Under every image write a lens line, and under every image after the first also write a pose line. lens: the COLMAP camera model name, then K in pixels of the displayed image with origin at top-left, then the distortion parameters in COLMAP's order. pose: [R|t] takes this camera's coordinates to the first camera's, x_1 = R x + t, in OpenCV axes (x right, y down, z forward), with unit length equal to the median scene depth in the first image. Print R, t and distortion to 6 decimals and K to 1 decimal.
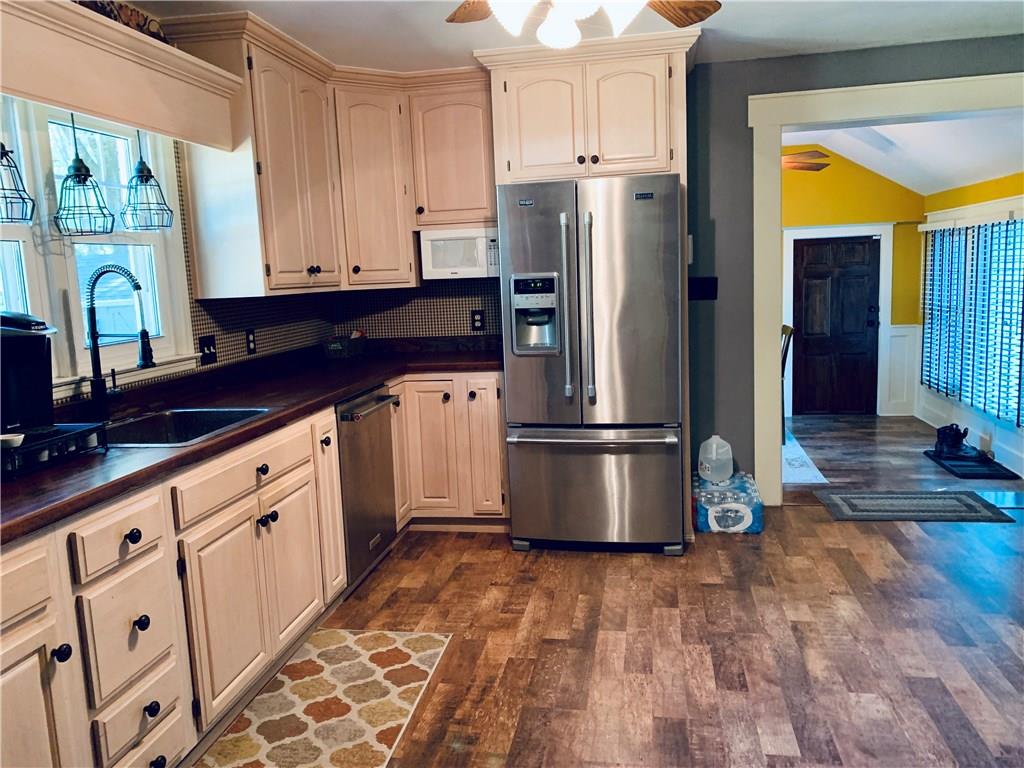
lens RADIAL K [[792.3, 0, 511.4], [0, 792.3, 380.7], [0, 0, 1]] dist [0.024563, -0.036086]
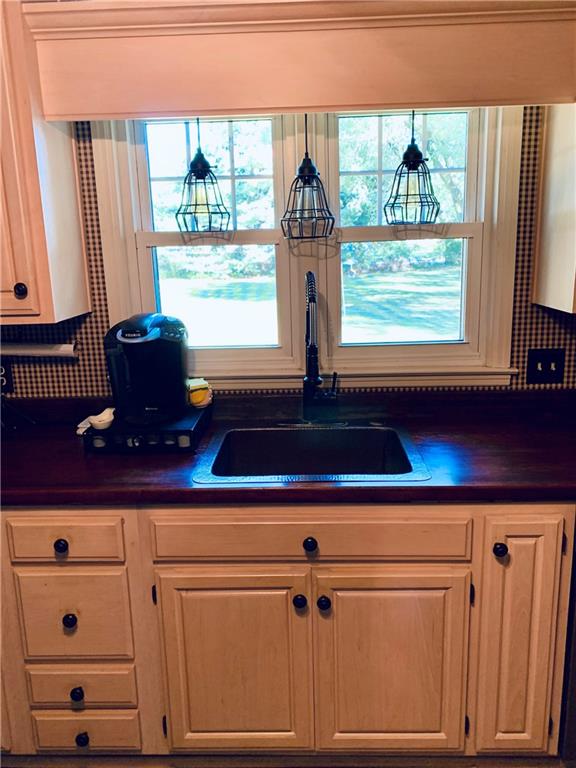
lens RADIAL K [[594.2, 0, 291.0], [0, 594.2, 371.7], [0, 0, 1]] dist [0.024563, -0.036086]
pose [[0.140128, 0.254457, -0.956878, 0.198311], [-0.115650, 0.964005, 0.239416, -0.183342], [0.983356, 0.077114, 0.164512, 0.803717]]
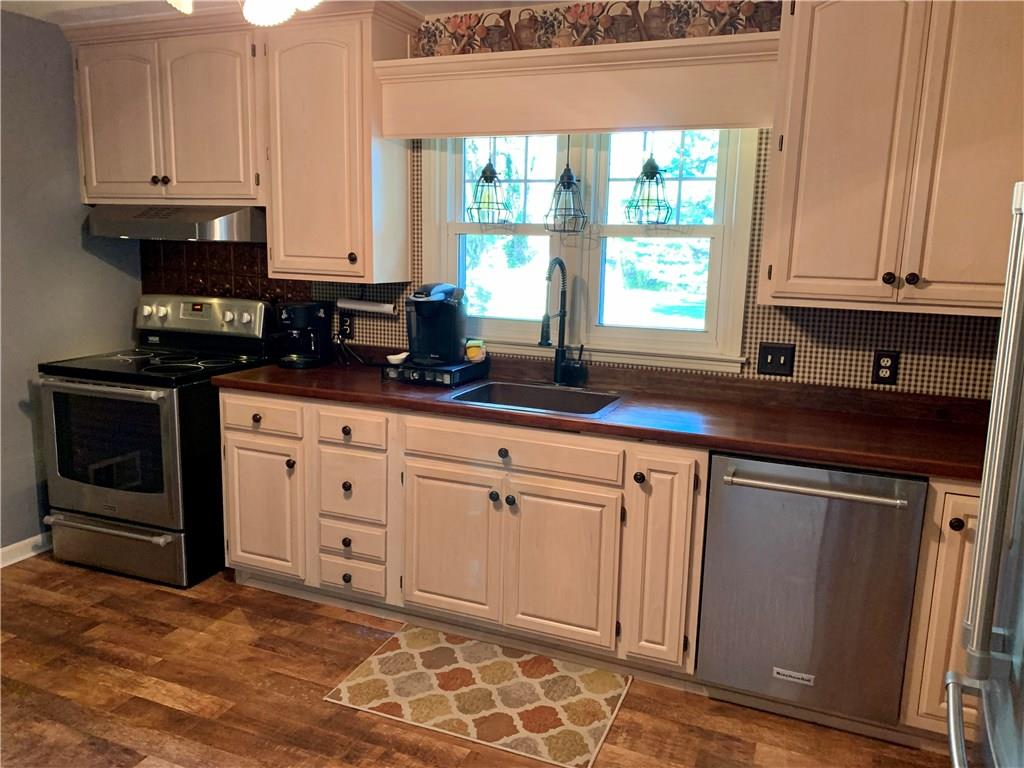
lens RADIAL K [[792.3, 0, 508.4], [0, 792.3, 381.8], [0, 0, 1]] dist [0.024563, -0.036086]
pose [[-0.233828, 0.207270, -0.949928, 0.639454], [-0.146281, 0.958392, 0.245125, -0.229433], [0.961211, 0.196273, -0.193780, 1.105553]]
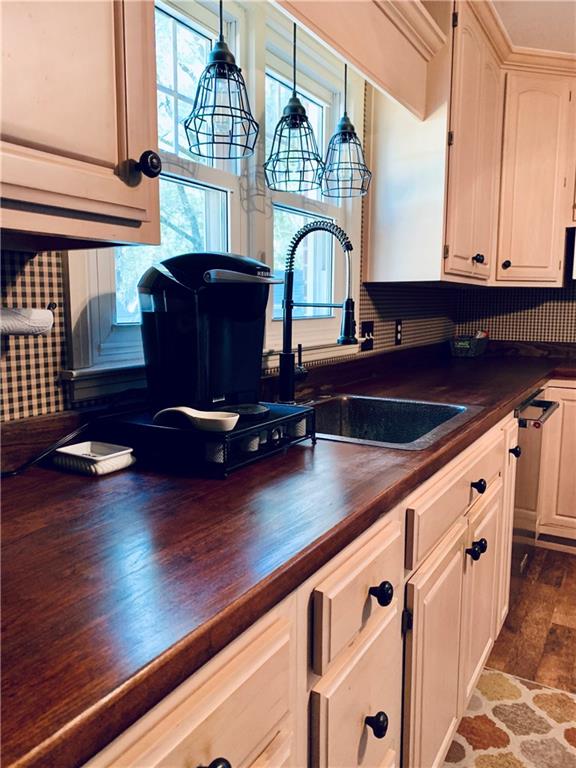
lens RADIAL K [[594.2, 0, 284.3], [0, 594.2, 371.7], [0, 0, 1]] dist [0.024563, -0.036086]
pose [[0.934296, 0.085438, -0.346110, -0.275282], [-0.090912, 0.995859, 0.000421, 0.017009], [0.344713, 0.031072, 0.938194, 0.356053]]
